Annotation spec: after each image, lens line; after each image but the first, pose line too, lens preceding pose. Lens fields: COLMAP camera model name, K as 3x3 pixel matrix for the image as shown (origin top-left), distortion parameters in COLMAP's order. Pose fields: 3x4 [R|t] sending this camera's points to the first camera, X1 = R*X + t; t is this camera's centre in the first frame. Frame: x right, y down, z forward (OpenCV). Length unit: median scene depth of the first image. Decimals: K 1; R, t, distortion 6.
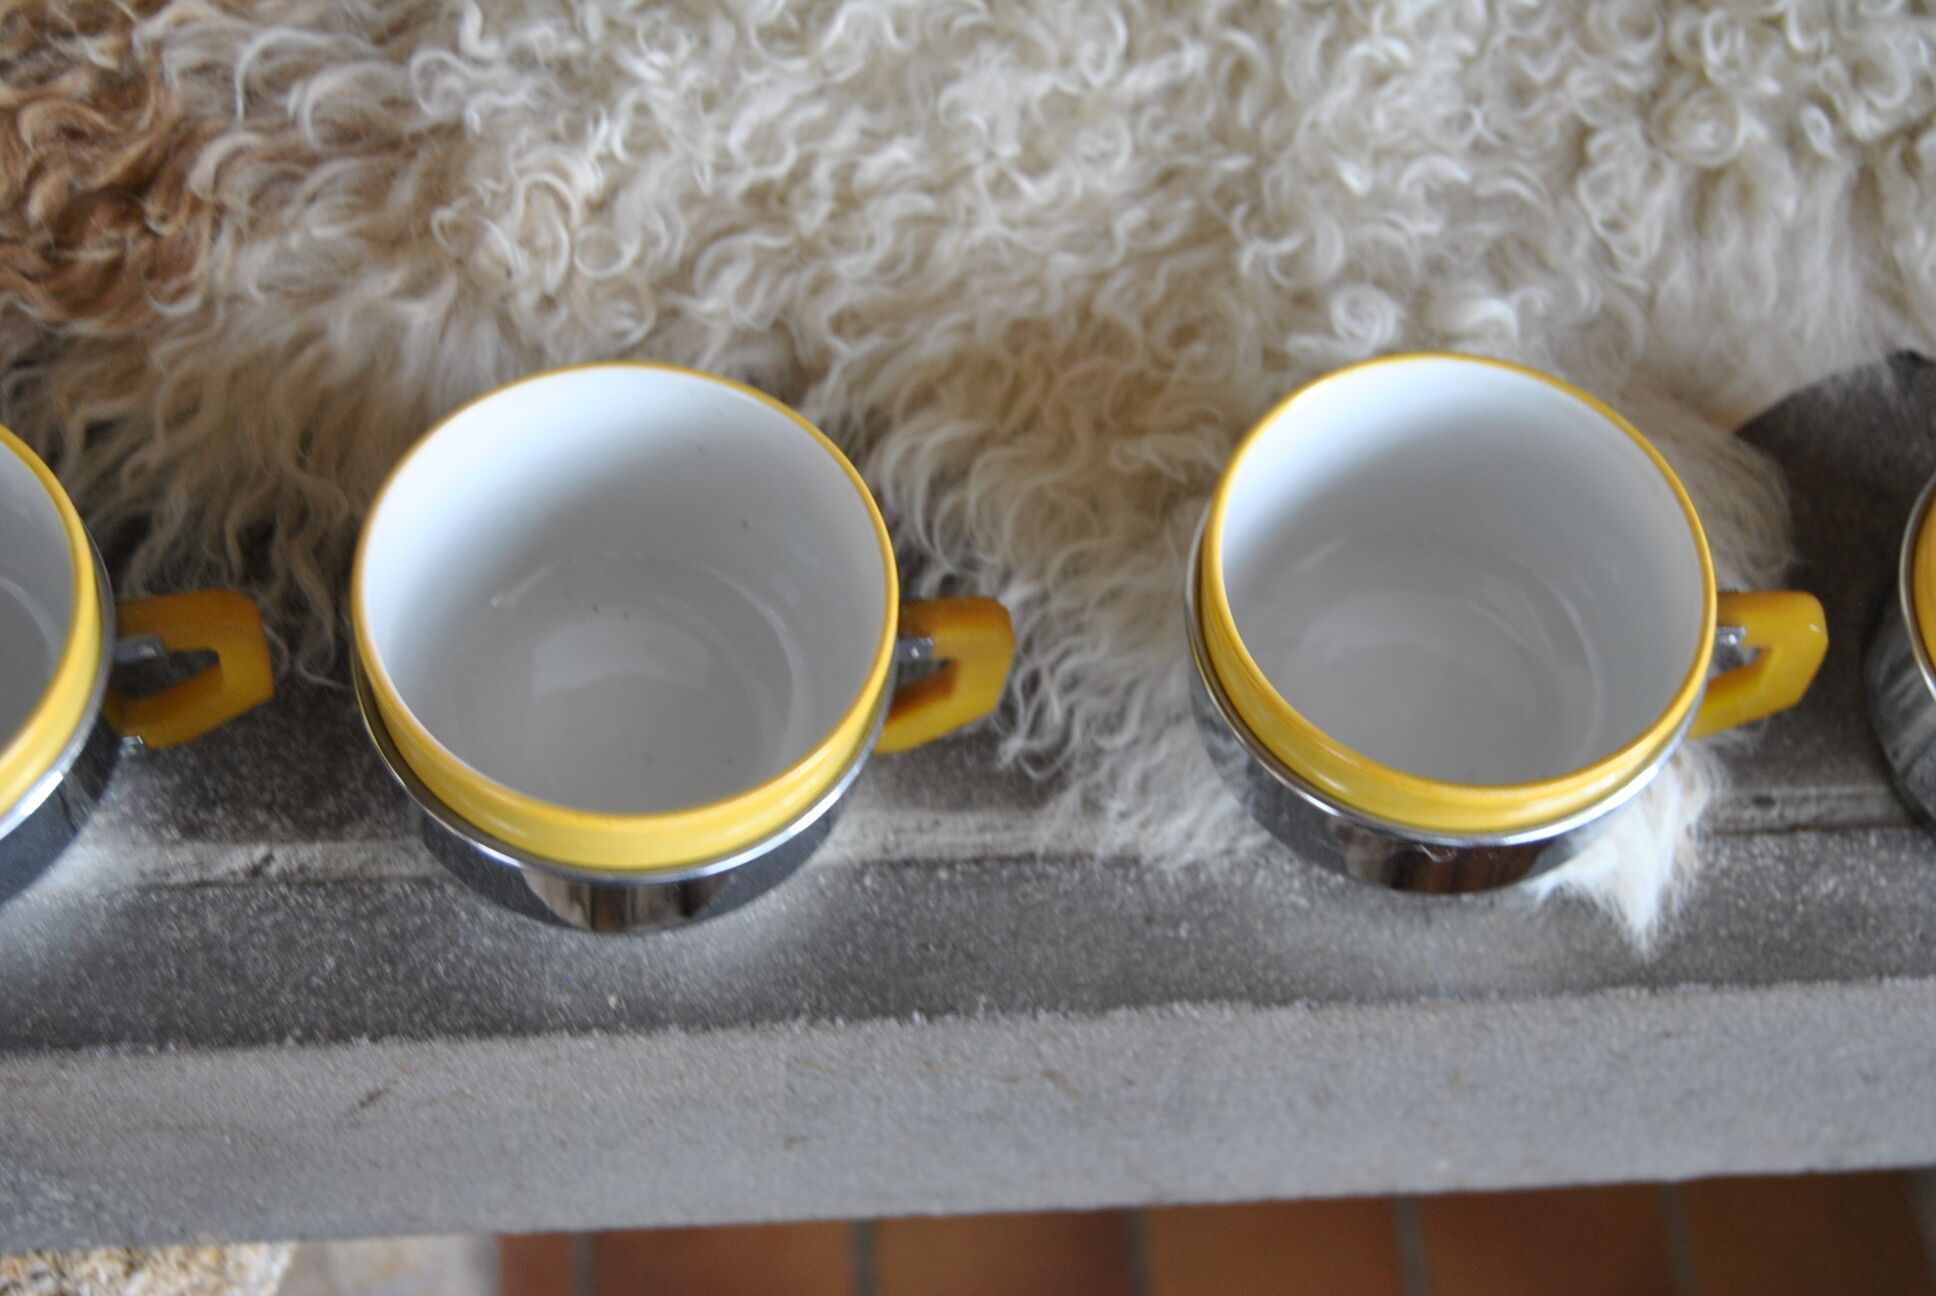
lens RADIAL K [[2863.1, 0, 979.8], [0, 2863.1, 640.0], [0, 0, 1]] dist [-0.019248, -0.171922]
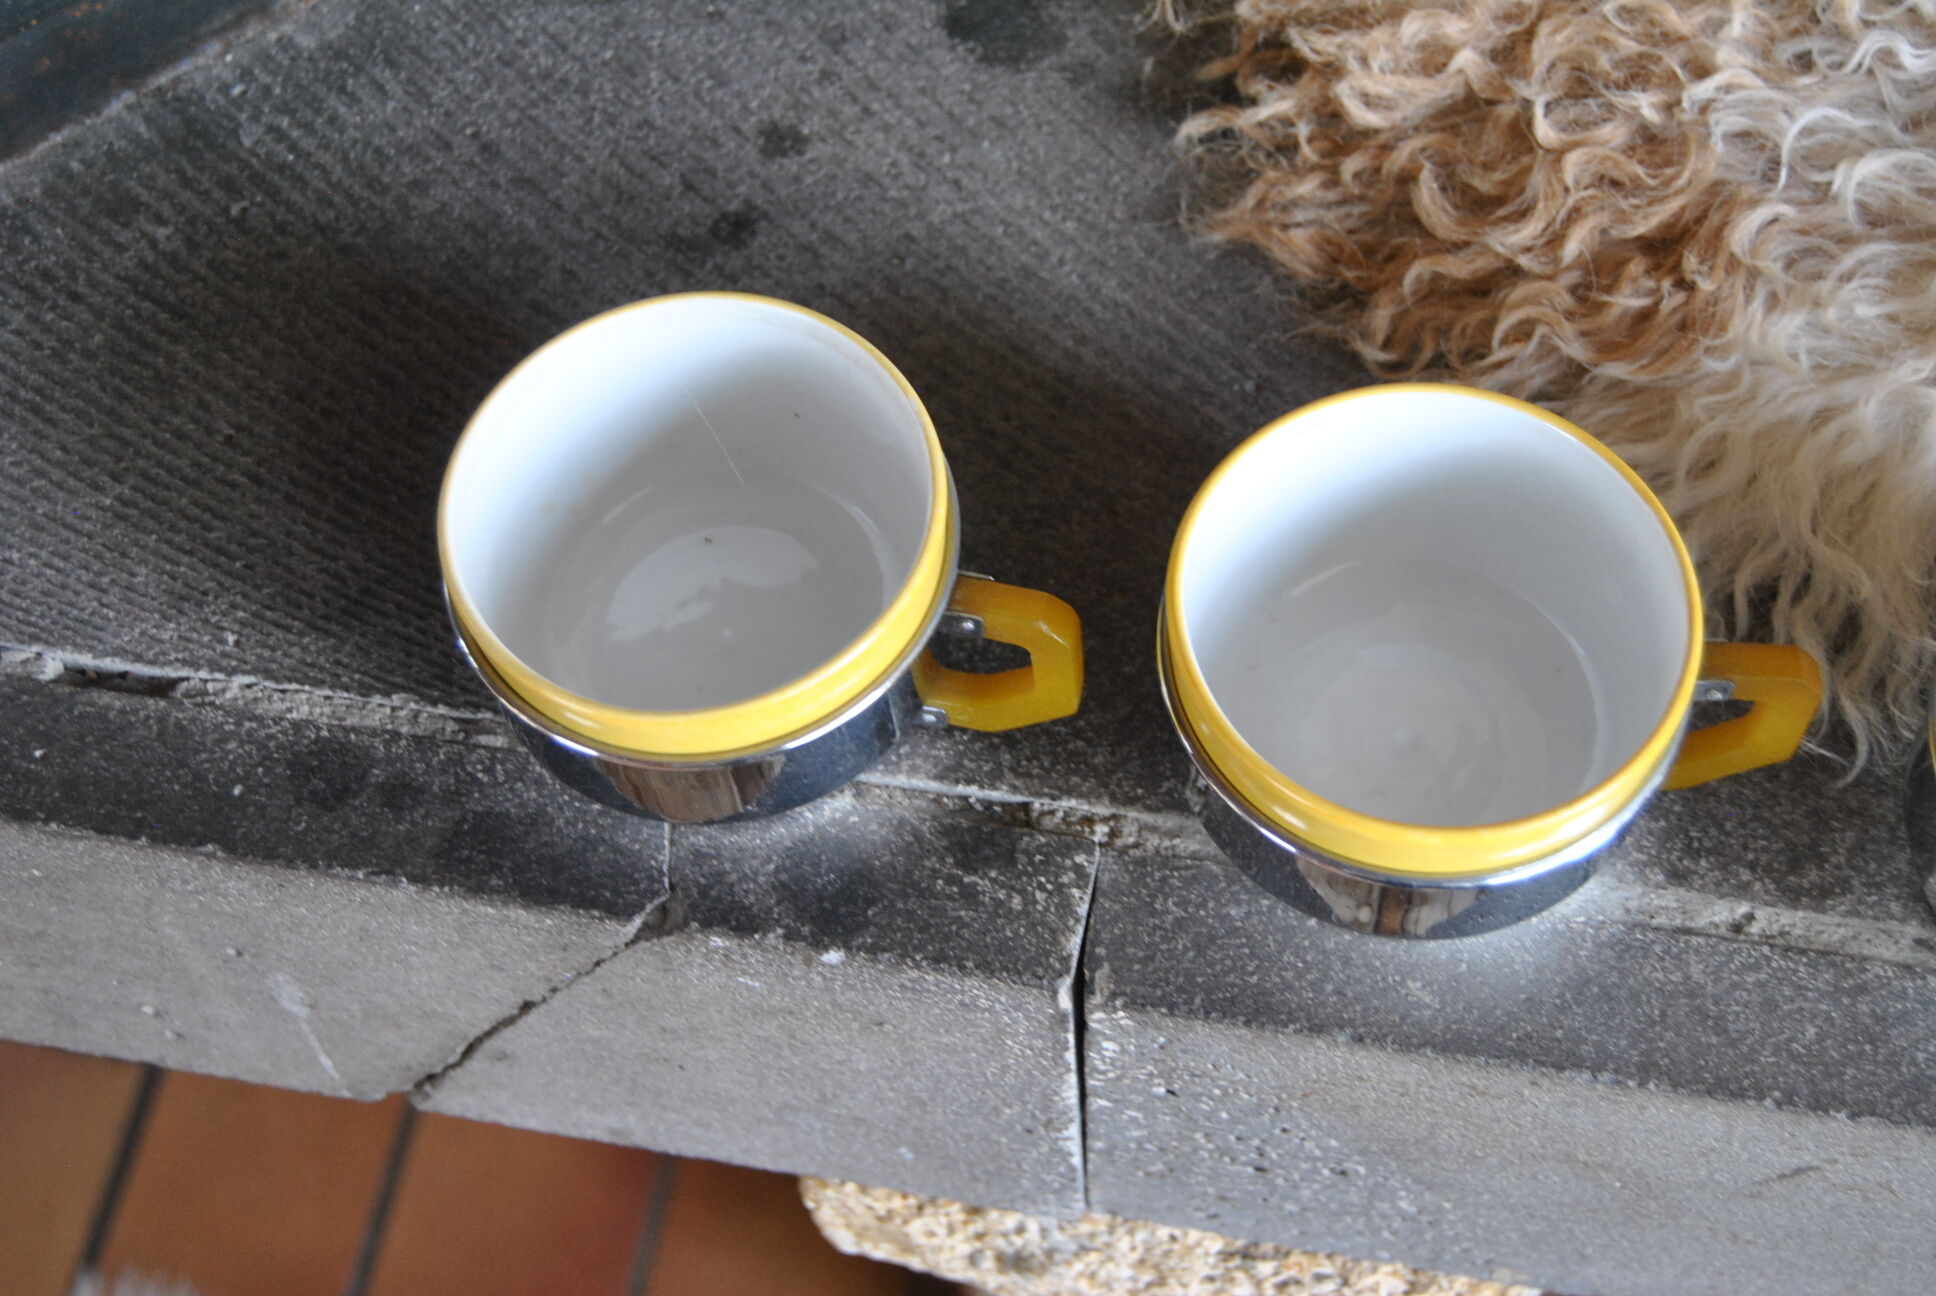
lens RADIAL K [[2863.1, 0, 979.8], [0, 2863.1, 640.0], [0, 0, 1]] dist [-0.019248, -0.171922]
pose [[0.958384, 0.158473, -0.237459, -0.284351], [-0.167201, 0.985777, -0.016947, 0.042478], [0.231396, 0.055946, 0.971250, -0.042618]]
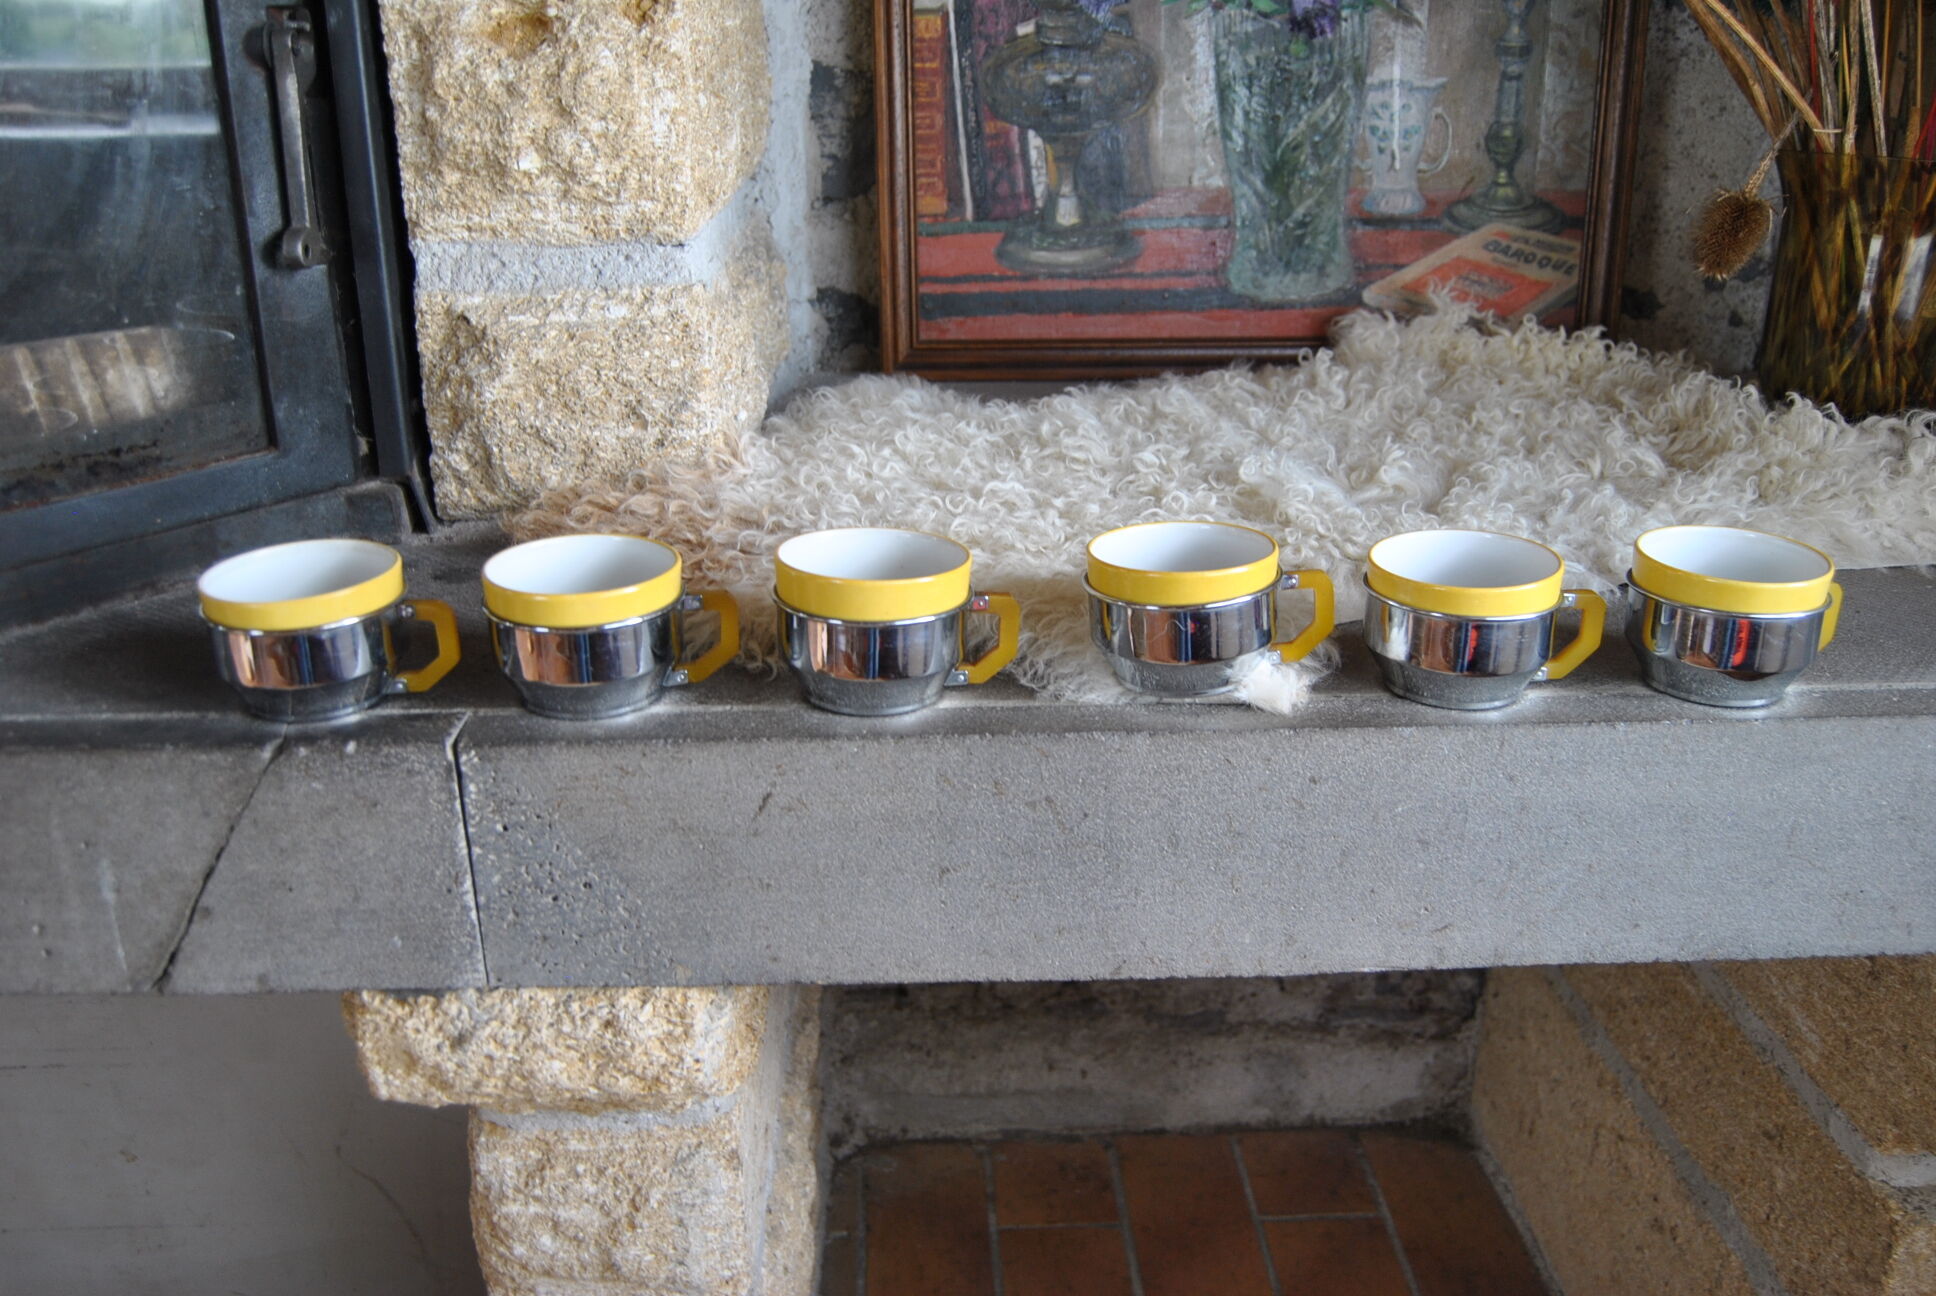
lens RADIAL K [[1607.9, 0, 968.0], [0, 1607.9, 648.0], [0, 0, 1]] dist [-0.085426, 0.022985]
pose [[0.995643, -0.073550, -0.057325, 0.045226], [0.018086, 0.755373, -0.655045, 0.966656], [0.091480, 0.651154, 0.753412, -0.086339]]
